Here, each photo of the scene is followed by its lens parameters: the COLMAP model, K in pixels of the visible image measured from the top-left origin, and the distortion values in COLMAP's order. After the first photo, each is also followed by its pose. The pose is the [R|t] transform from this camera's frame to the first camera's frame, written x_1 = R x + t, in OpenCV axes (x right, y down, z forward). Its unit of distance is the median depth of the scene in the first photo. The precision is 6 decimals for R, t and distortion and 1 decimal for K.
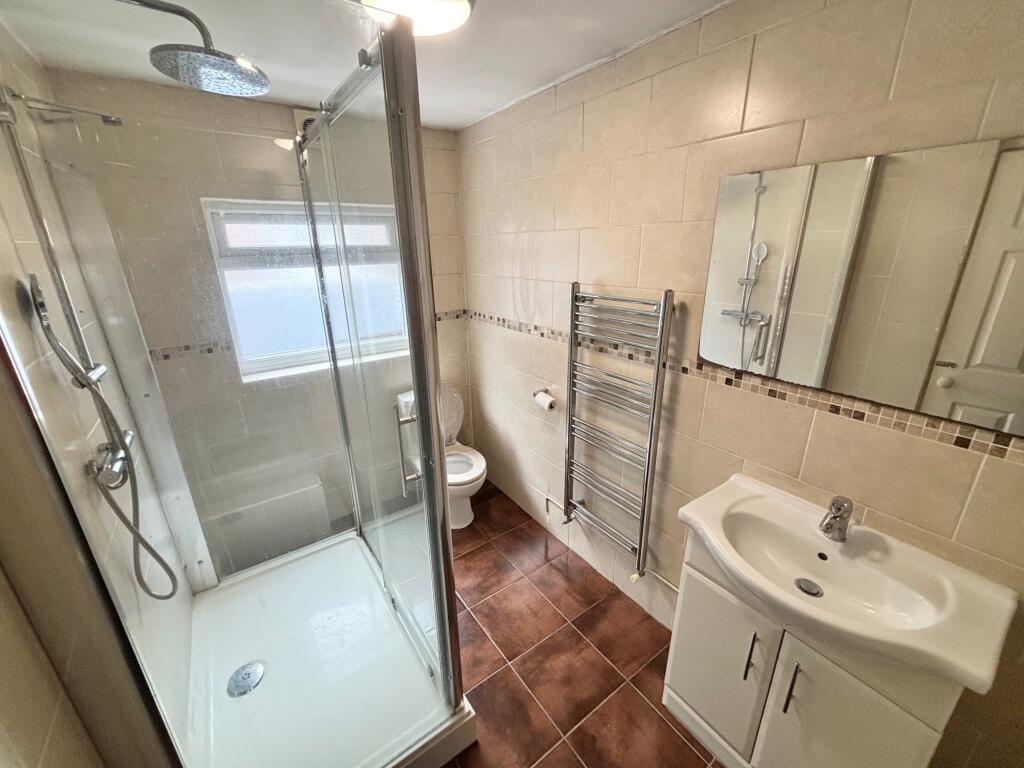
lens RADIAL K [[410.1, 0, 512.9], [0, 410.1, 380.0], [0, 0, 1]] dist [-0.000453, -0.000441]
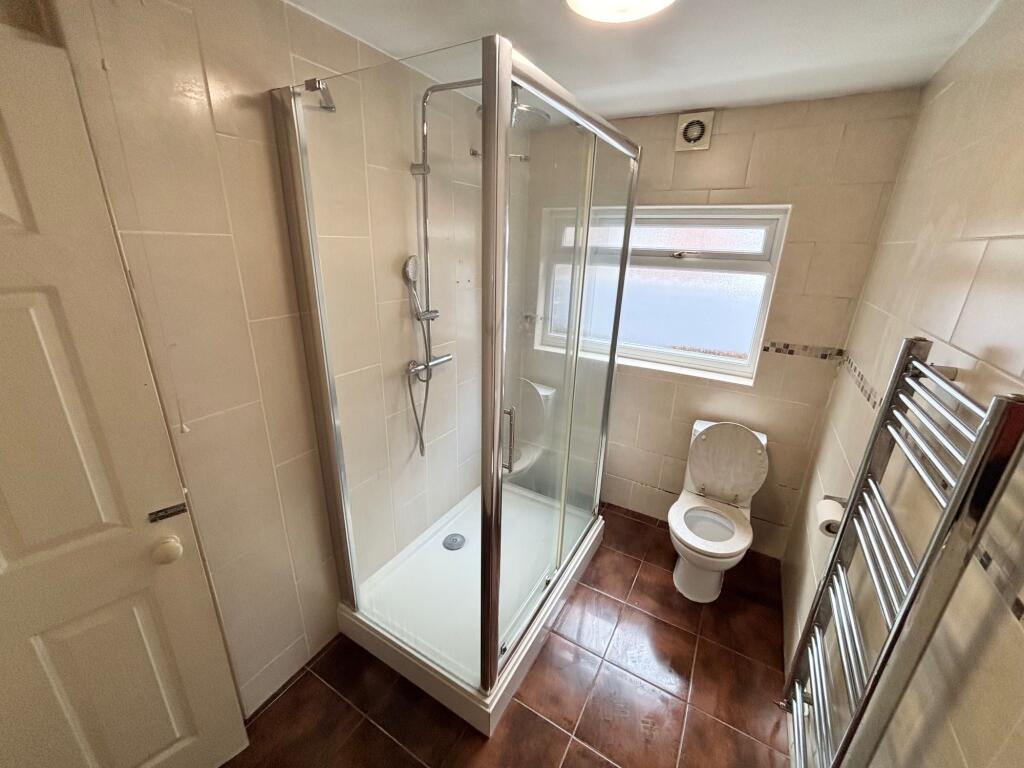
lens RADIAL K [[410.1, 0, 512.9], [0, 410.1, 380.0], [0, 0, 1]] dist [-0.000453, -0.000441]
pose [[0.411674, 0.315089, -0.855128, 0.383116], [-0.327659, 0.926757, 0.183742, -0.100726], [0.850391, 0.204549, 0.484764, 0.287128]]
